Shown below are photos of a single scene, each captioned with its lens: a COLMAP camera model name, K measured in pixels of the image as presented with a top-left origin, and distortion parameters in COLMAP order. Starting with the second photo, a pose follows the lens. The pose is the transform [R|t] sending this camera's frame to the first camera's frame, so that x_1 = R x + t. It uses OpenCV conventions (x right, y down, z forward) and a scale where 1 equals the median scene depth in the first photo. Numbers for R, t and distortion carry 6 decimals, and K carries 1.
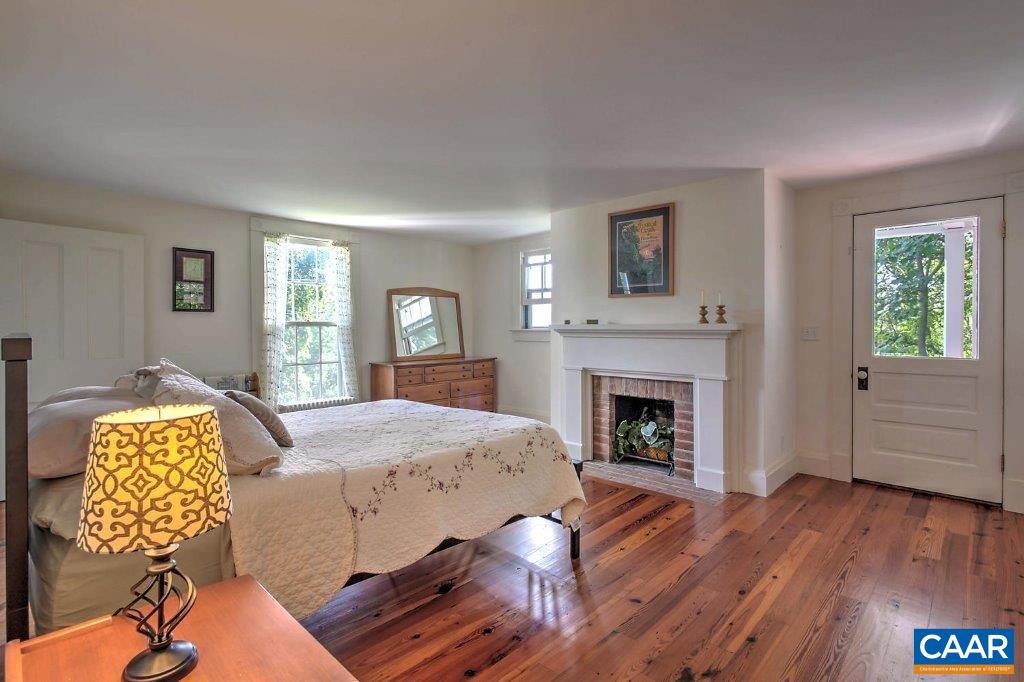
lens RADIAL K [[492.3, 0, 520.5], [0, 492.3, 331.1], [0, 0, 1]] dist [-0.014534, 0.000128]
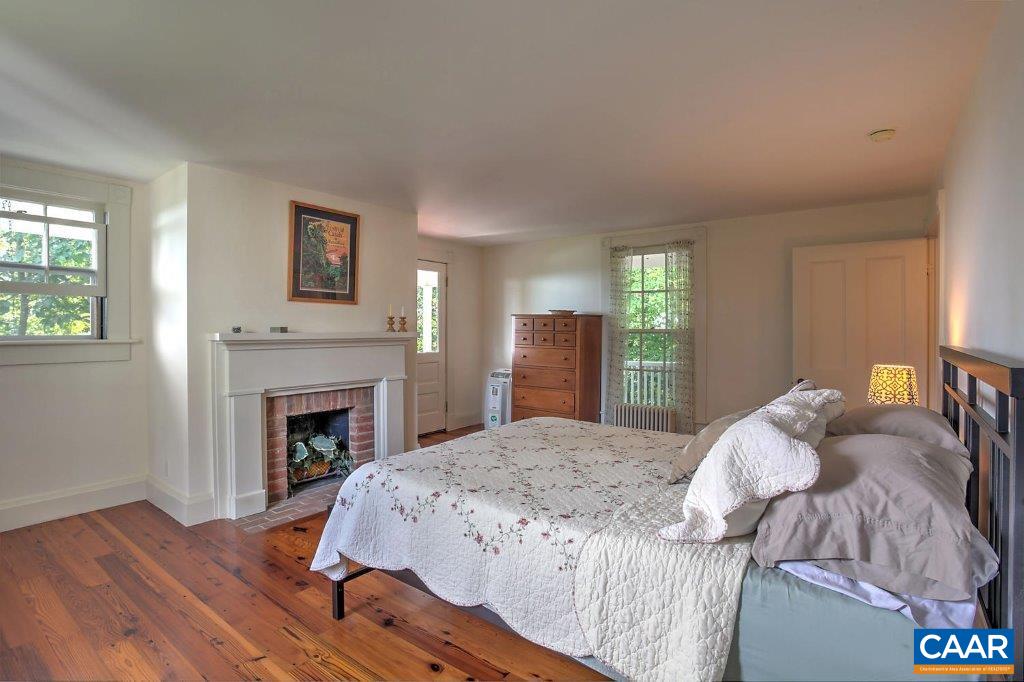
lens RADIAL K [[492.3, 0, 520.5], [0, 492.3, 331.1], [0, 0, 1]] dist [-0.014534, 0.000128]
pose [[-0.102264, -0.001888, 0.994755, -0.728529], [0.007245, 0.999970, 0.002643, -0.016645], [-0.994731, 0.007477, -0.102247, 0.737624]]
